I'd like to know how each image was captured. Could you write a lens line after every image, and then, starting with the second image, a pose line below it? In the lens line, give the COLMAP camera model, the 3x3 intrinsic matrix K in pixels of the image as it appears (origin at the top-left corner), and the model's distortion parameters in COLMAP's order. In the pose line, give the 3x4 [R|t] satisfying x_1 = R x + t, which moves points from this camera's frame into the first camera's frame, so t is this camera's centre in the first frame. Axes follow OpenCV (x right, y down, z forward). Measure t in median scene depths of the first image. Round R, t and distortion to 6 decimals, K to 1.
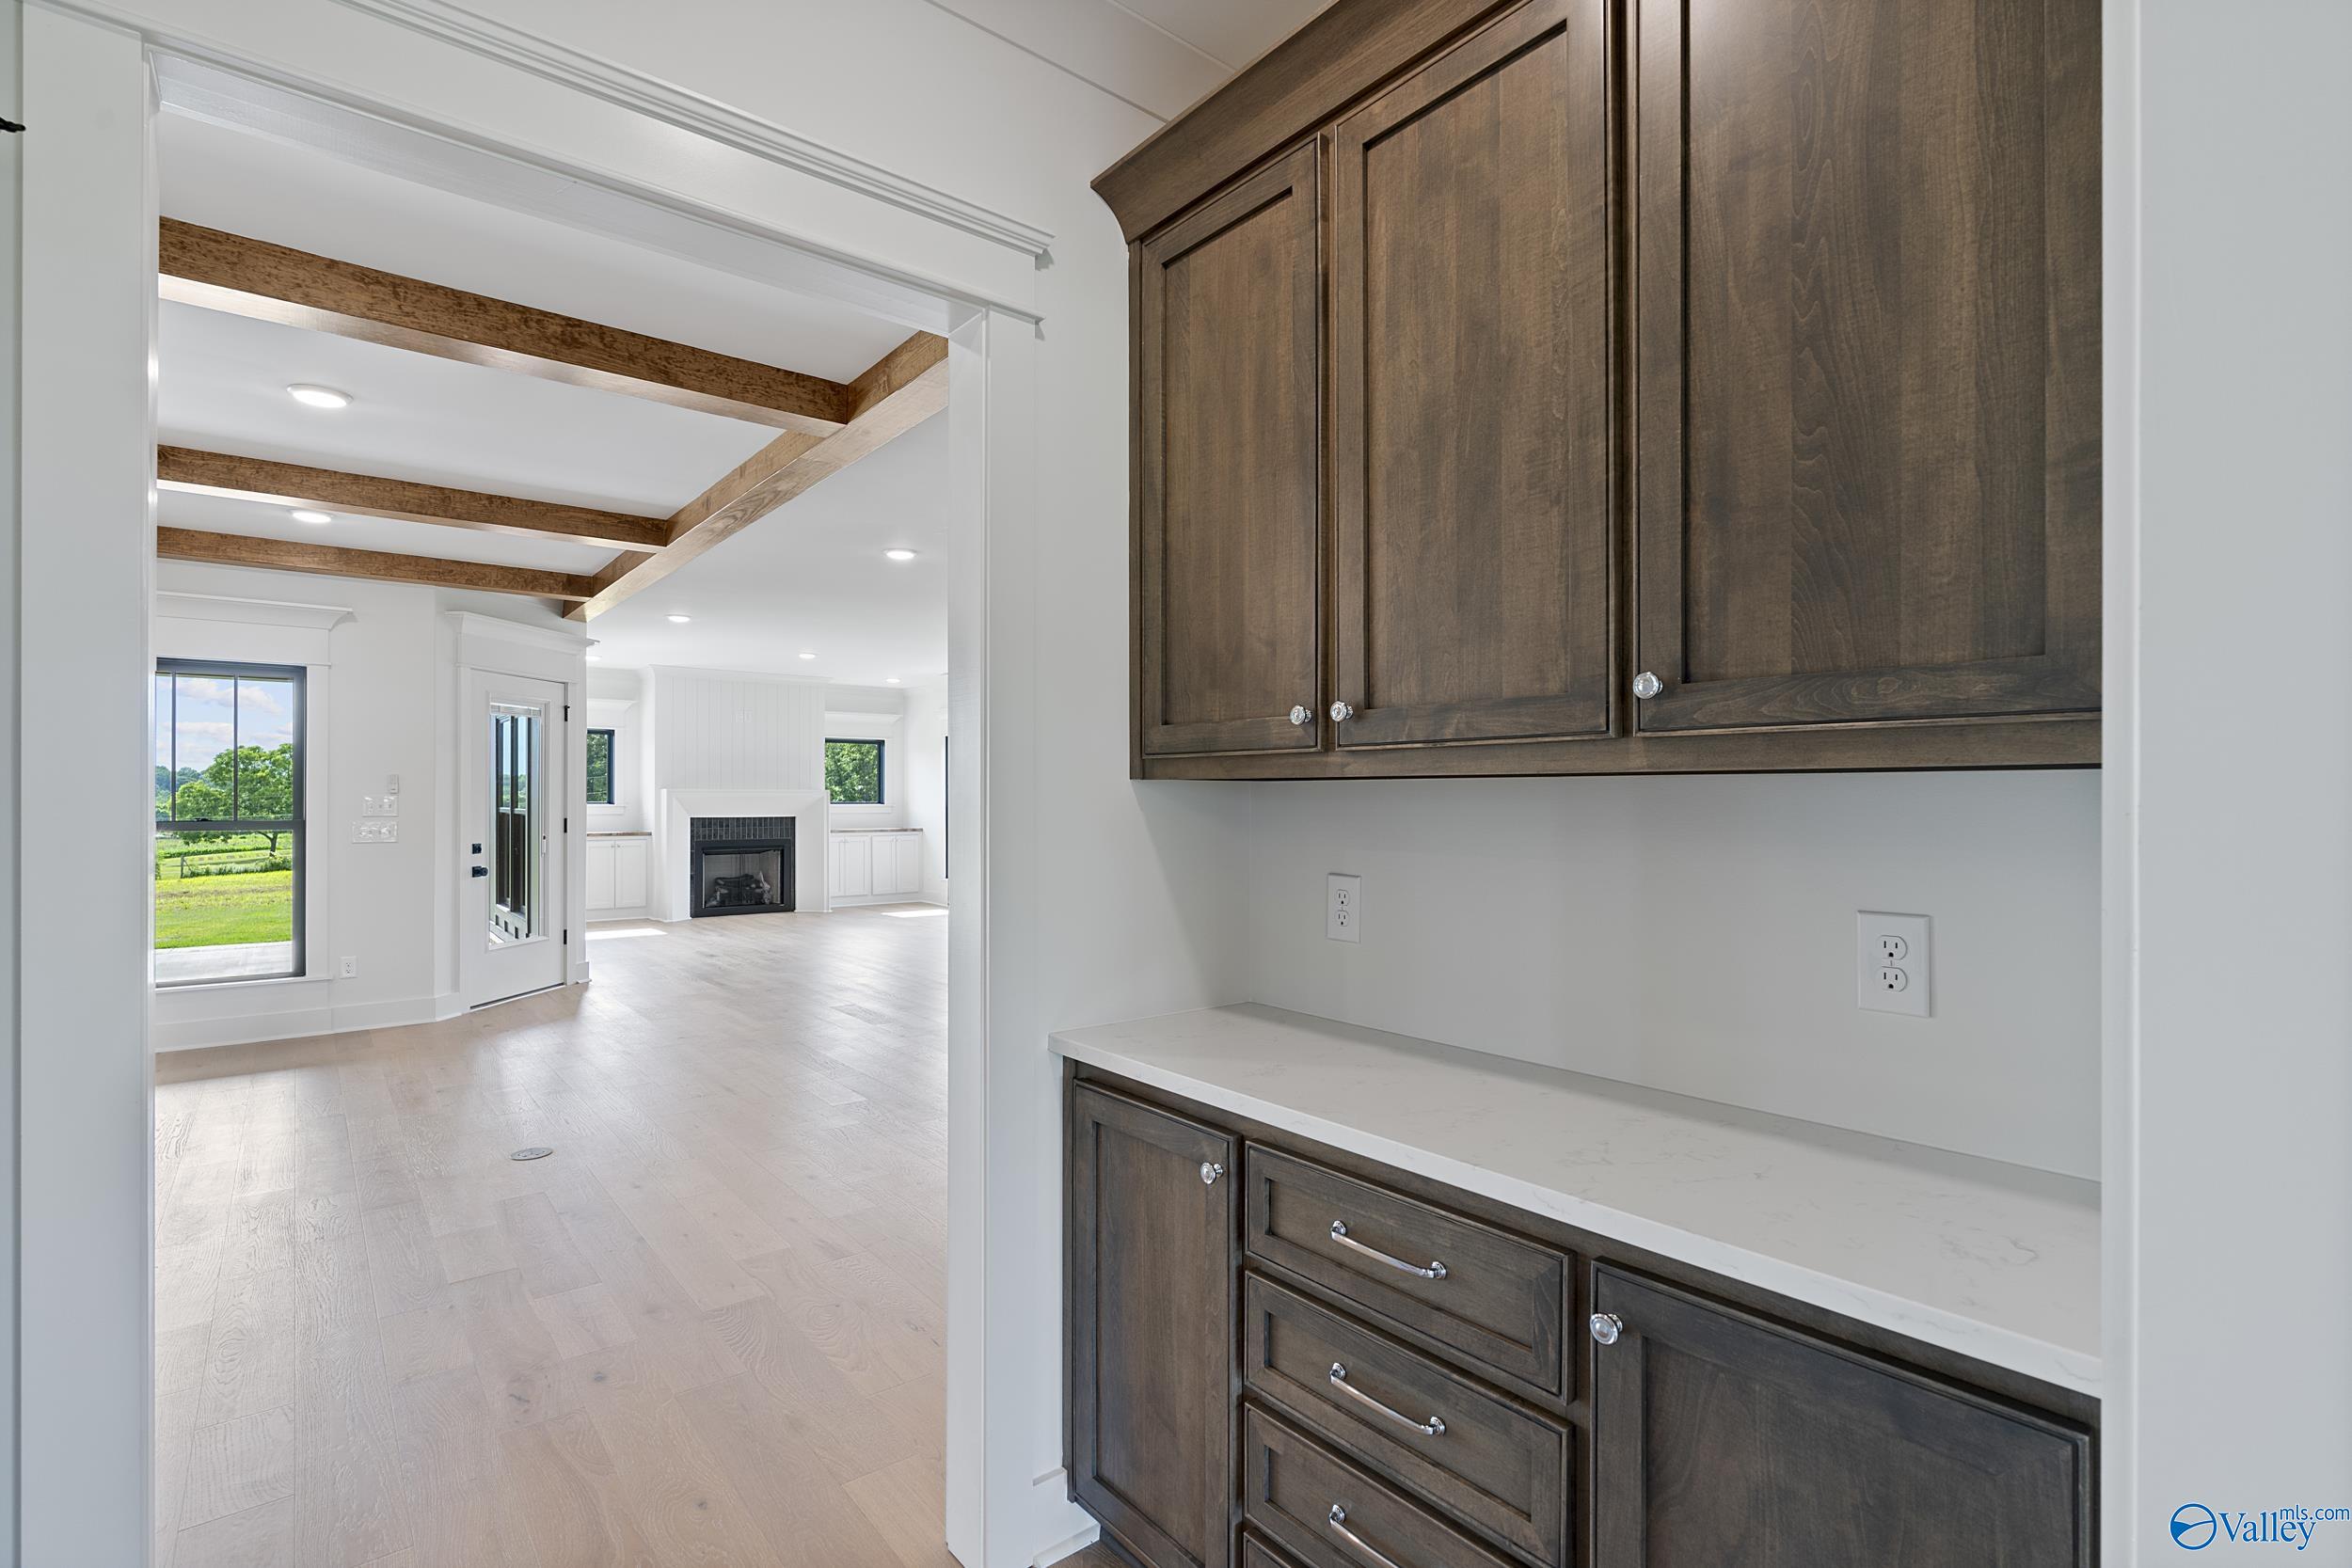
lens RADIAL K [[1088.2, 0, 1156.7], [0, 1088.2, 790.6], [0, 0, 1]] dist [-0.004944, 0.001501]
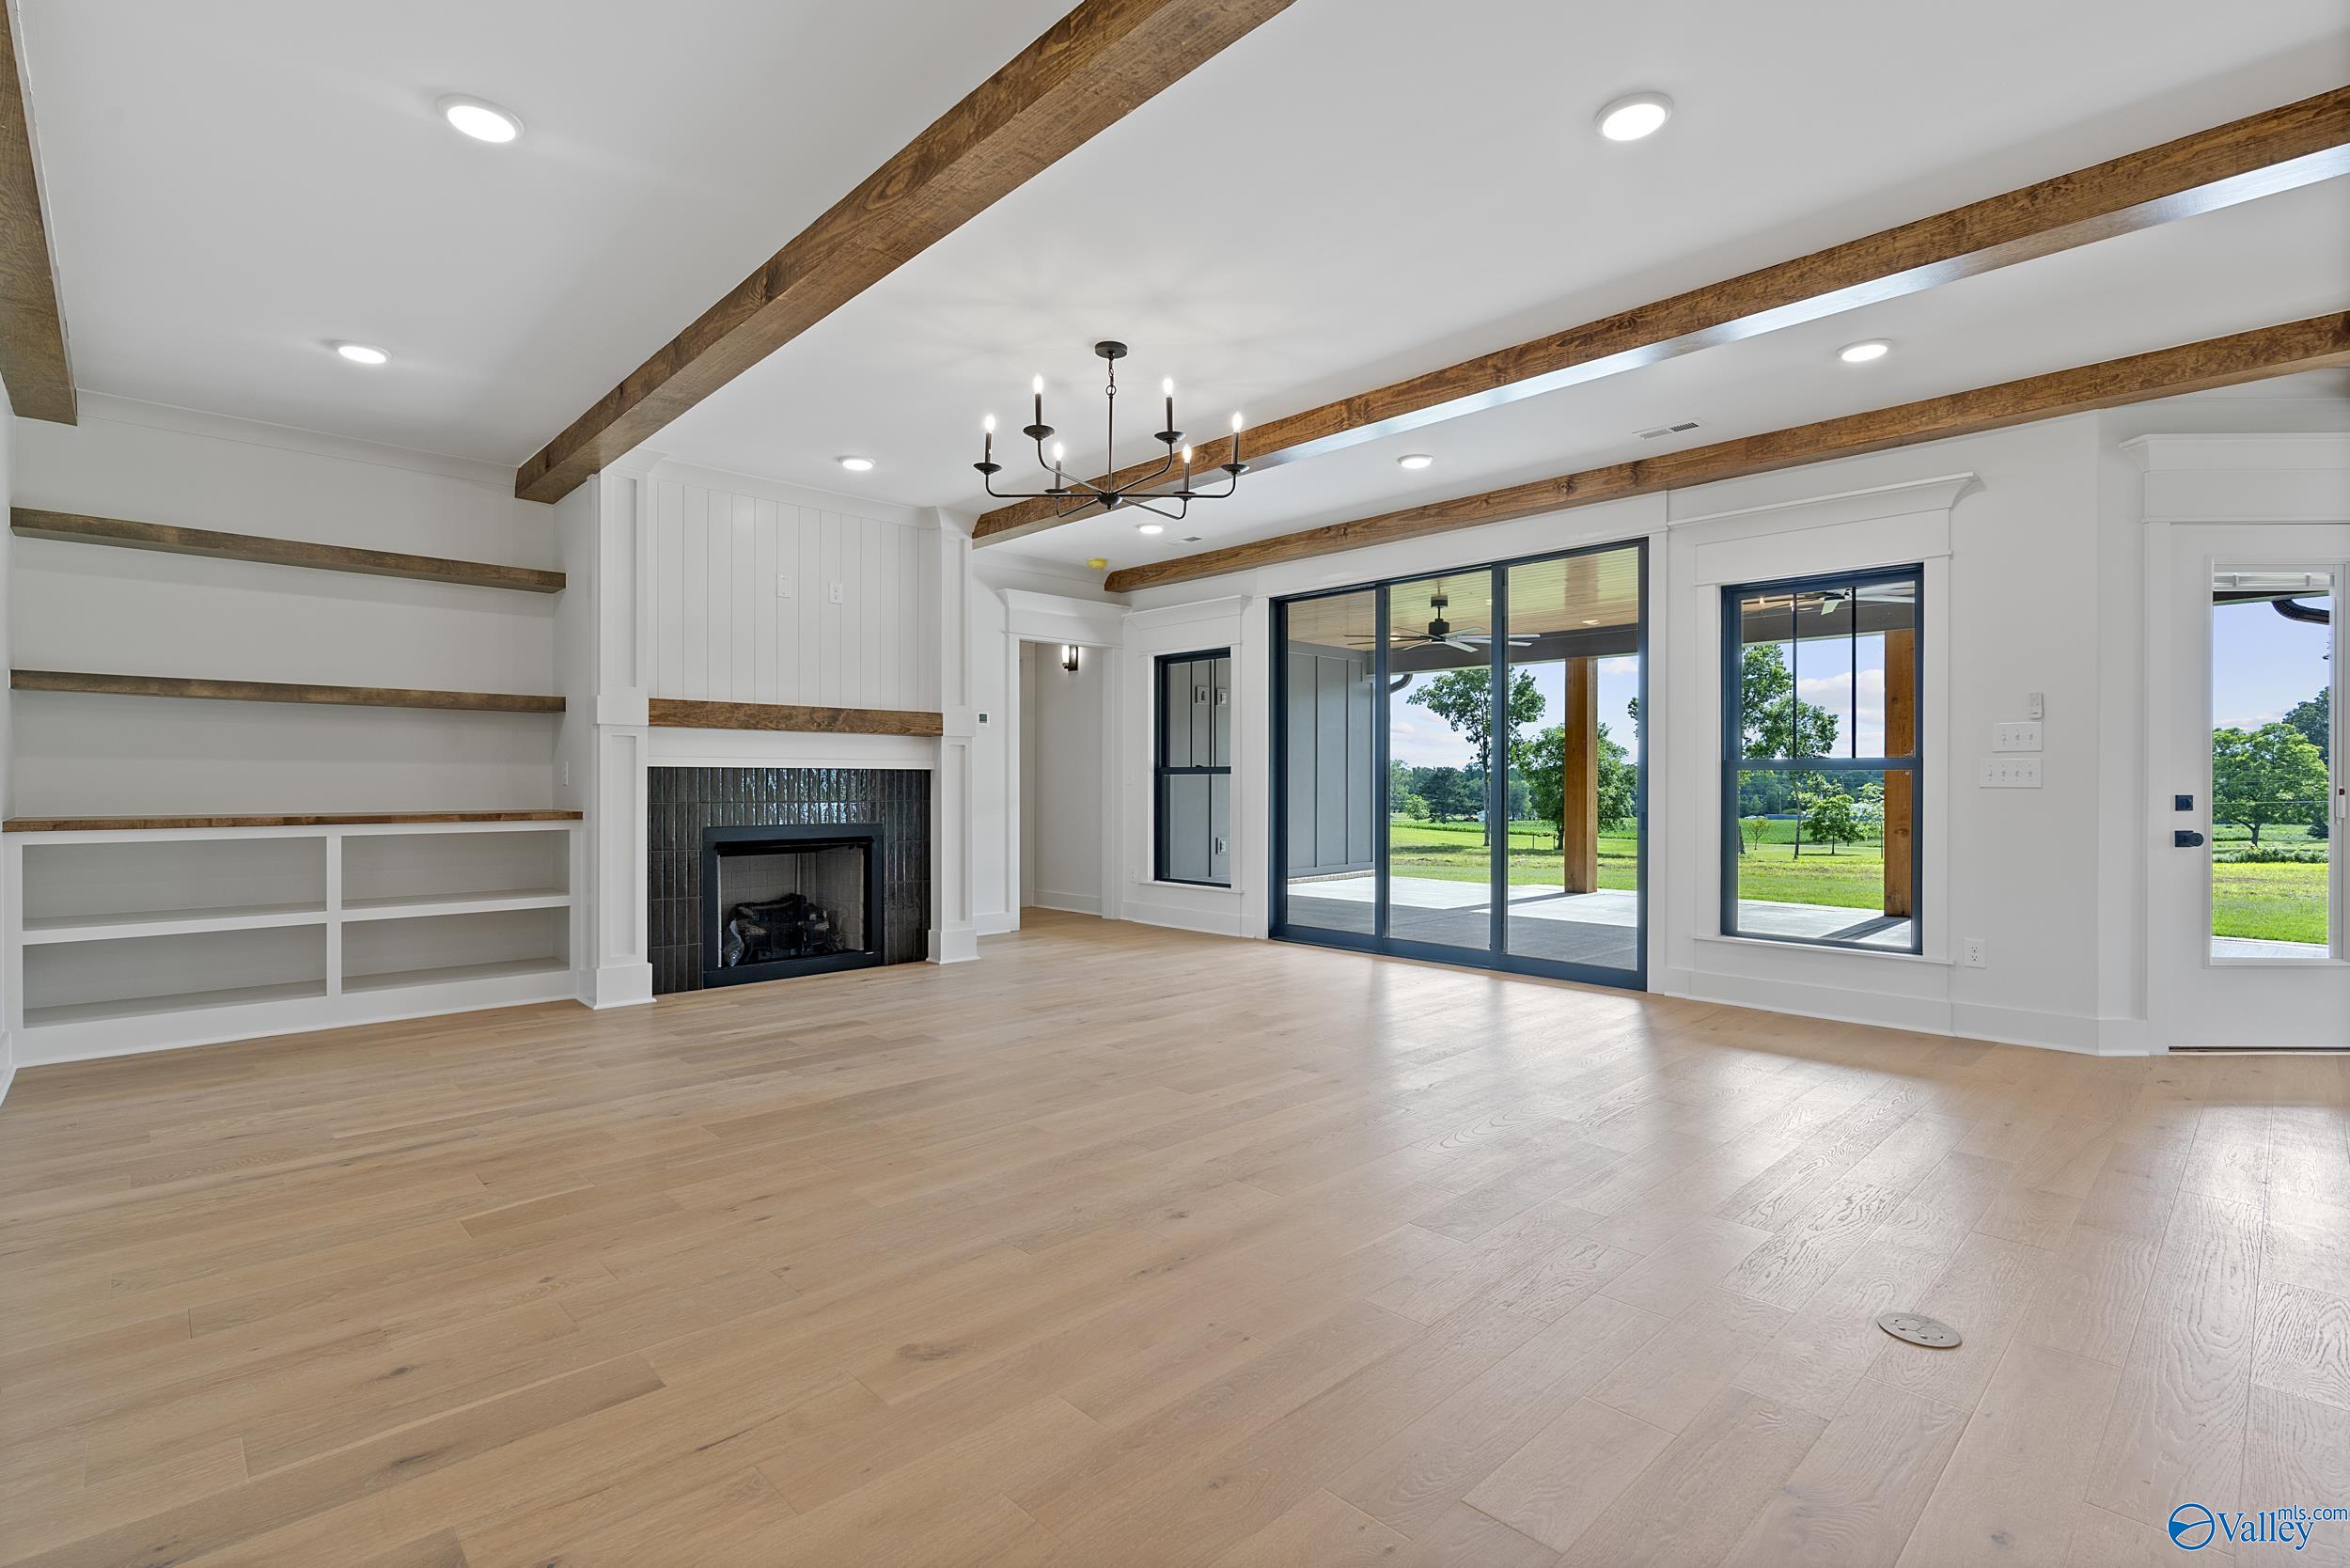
lens RADIAL K [[1087.4, 0, 1190.3], [0, 1087.4, 783.9], [0, 0, 1]] dist [-0.004944, 0.001501]
pose [[0.104884, 0.001329, -0.994484, -0.028189], [0.004017, 0.999990, 0.001760, 0.021197], [0.994476, -0.004179, 0.104878, 0.191463]]
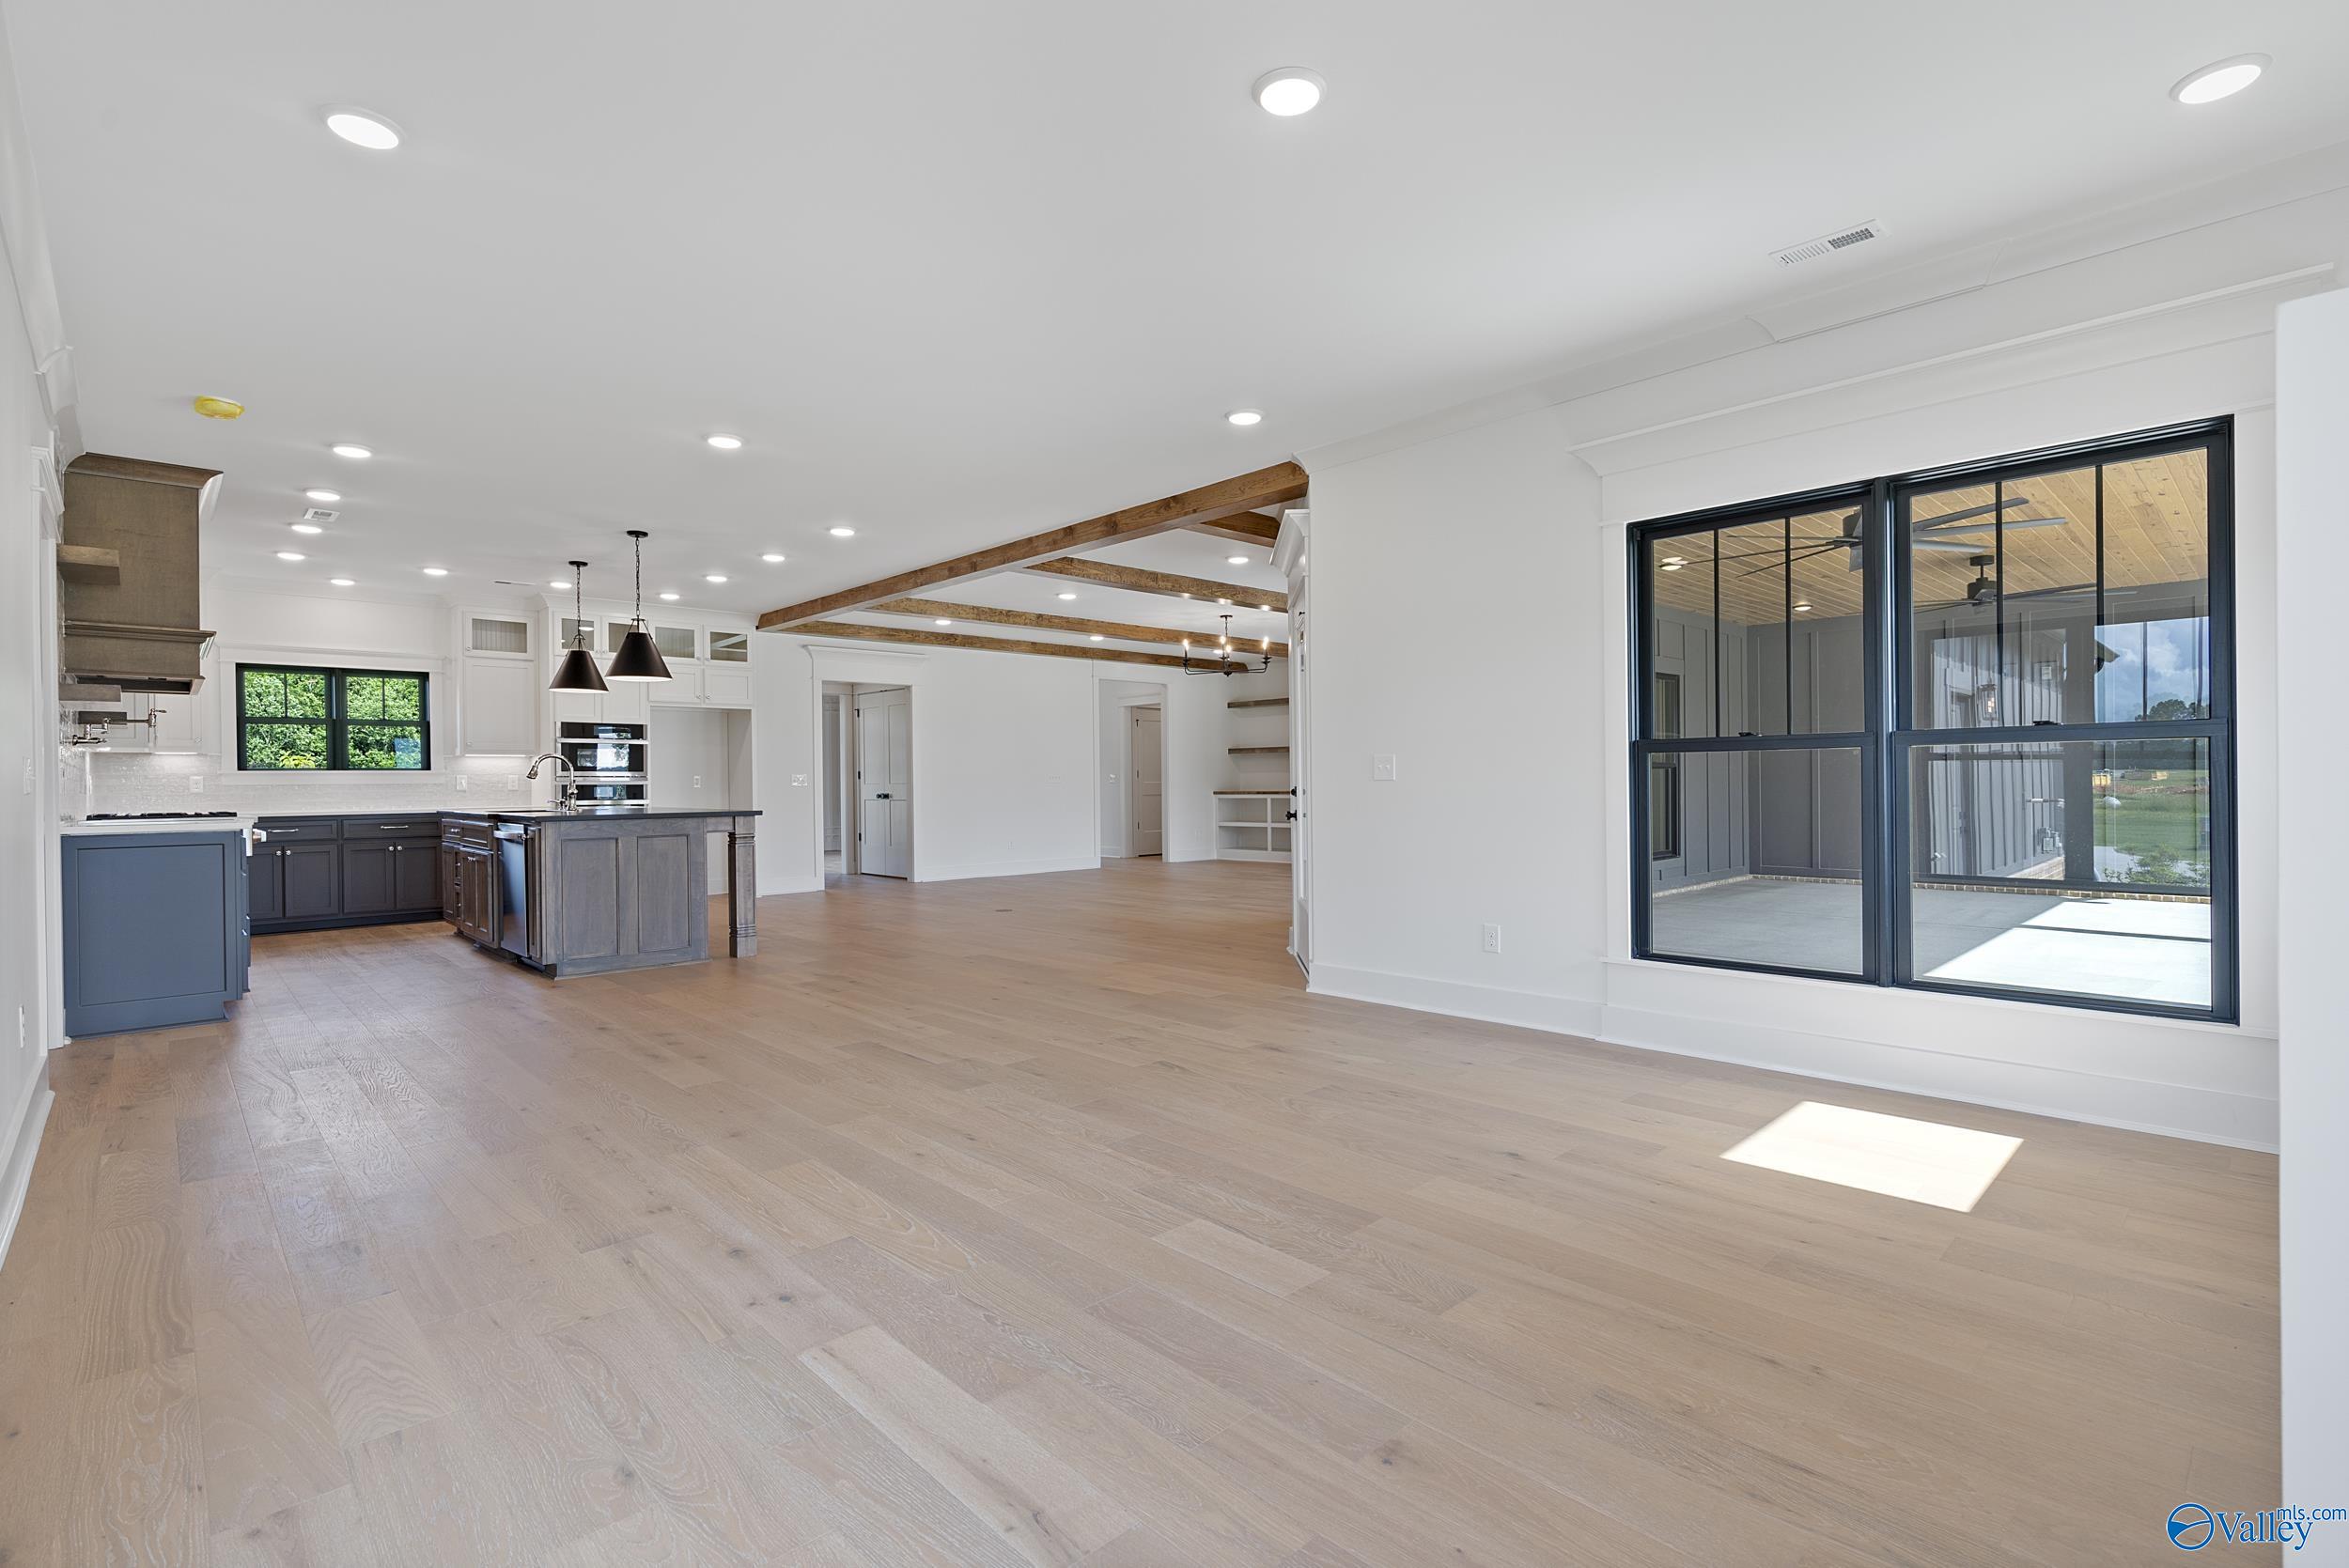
lens RADIAL K [[1086.9, 0, 1166.0], [0, 1086.9, 783.8], [0, 0, 1]] dist [-0.004944, 0.001501]
pose [[-0.995821, 0.012157, -0.090516, -0.227538], [0.012579, 0.999913, -0.004086, 0.027387], [0.090458, -0.005207, -0.995887, 1.063191]]
